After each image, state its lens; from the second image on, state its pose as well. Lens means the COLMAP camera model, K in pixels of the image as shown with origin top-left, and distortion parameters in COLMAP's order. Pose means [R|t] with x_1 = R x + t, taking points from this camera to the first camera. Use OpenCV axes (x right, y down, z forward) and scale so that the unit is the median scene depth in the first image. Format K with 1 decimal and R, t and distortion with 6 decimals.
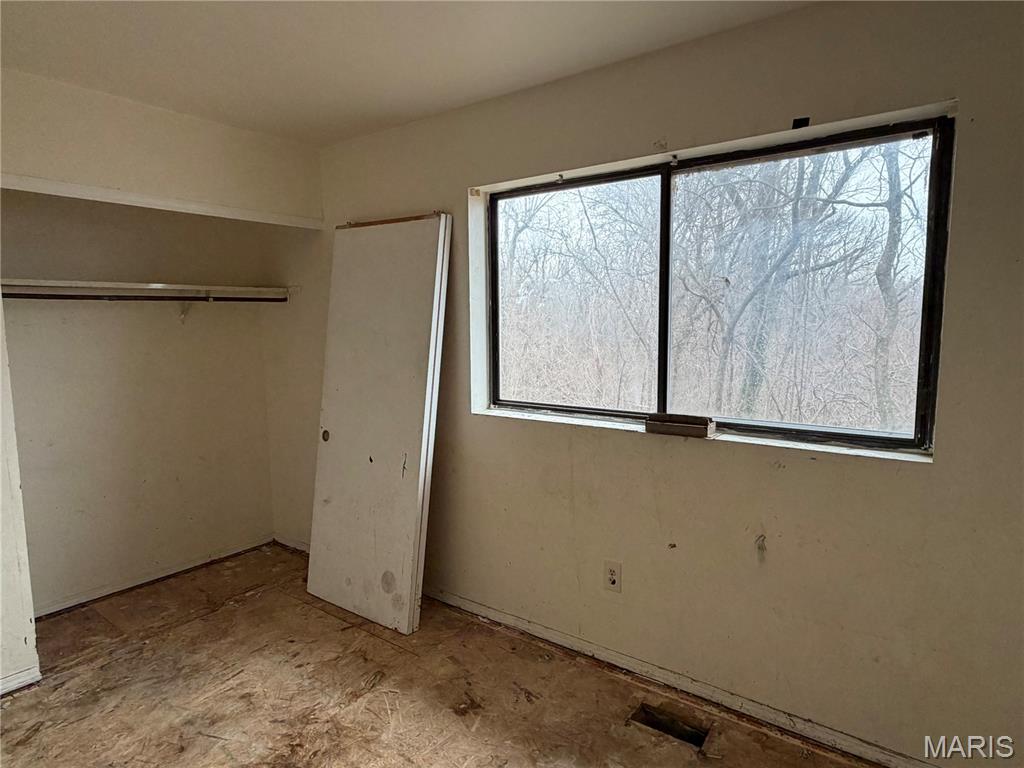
lens RADIAL K [[604.3, 0, 508.2], [0, 604.3, 390.0], [0, 0, 1]] dist [-0.000340, -0.000980]
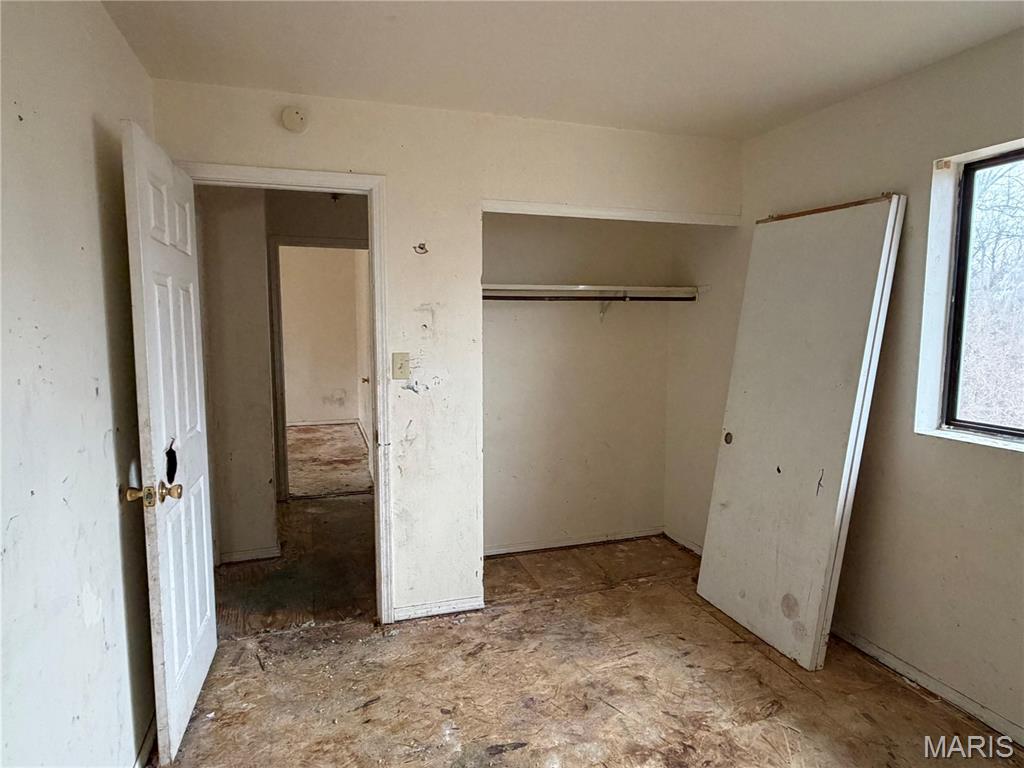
lens RADIAL K [[604.3, 0, 508.0], [0, 604.3, 385.3], [0, 0, 1]] dist [-0.000340, -0.000980]
pose [[0.820232, 0.069336, -0.567813, -0.053973], [-0.073770, 0.997159, 0.015199, 0.002832], [0.567254, 0.029421, 0.823017, -0.001615]]
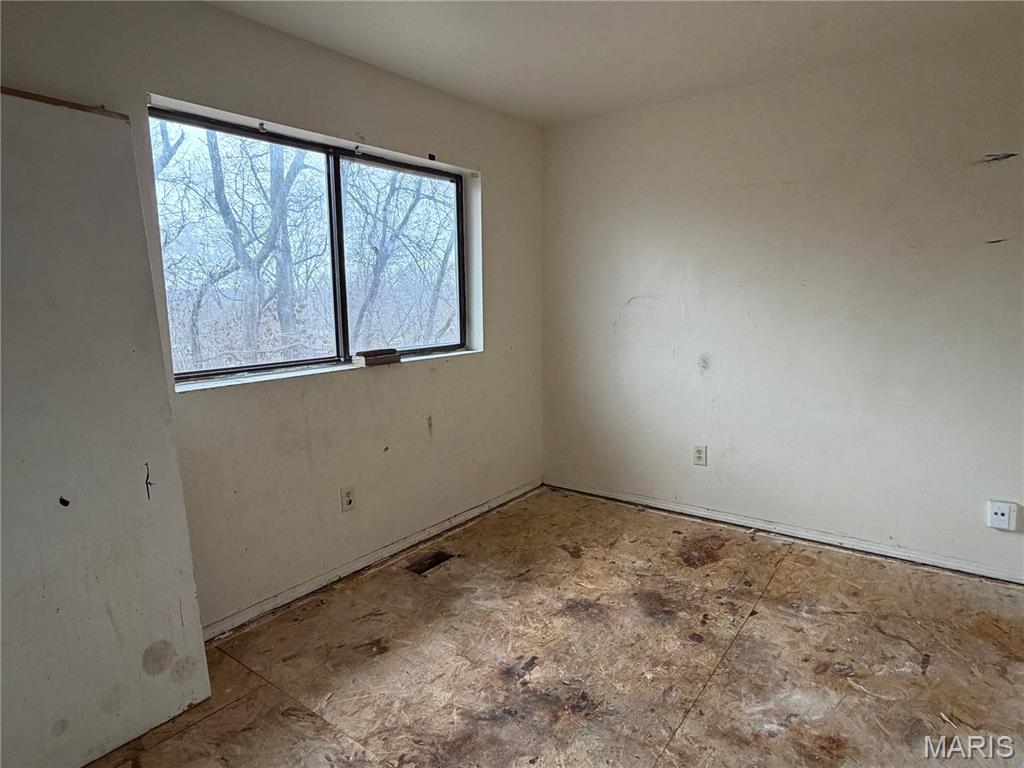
lens RADIAL K [[604.3, 0, 511.5], [0, 604.3, 384.2], [0, 0, 1]] dist [-0.000340, -0.000980]
pose [[-0.005457, -0.142864, 0.989727, -0.845657], [0.123391, 0.982082, 0.142441, -0.029813], [-0.992343, 0.122900, 0.012269, 0.577398]]
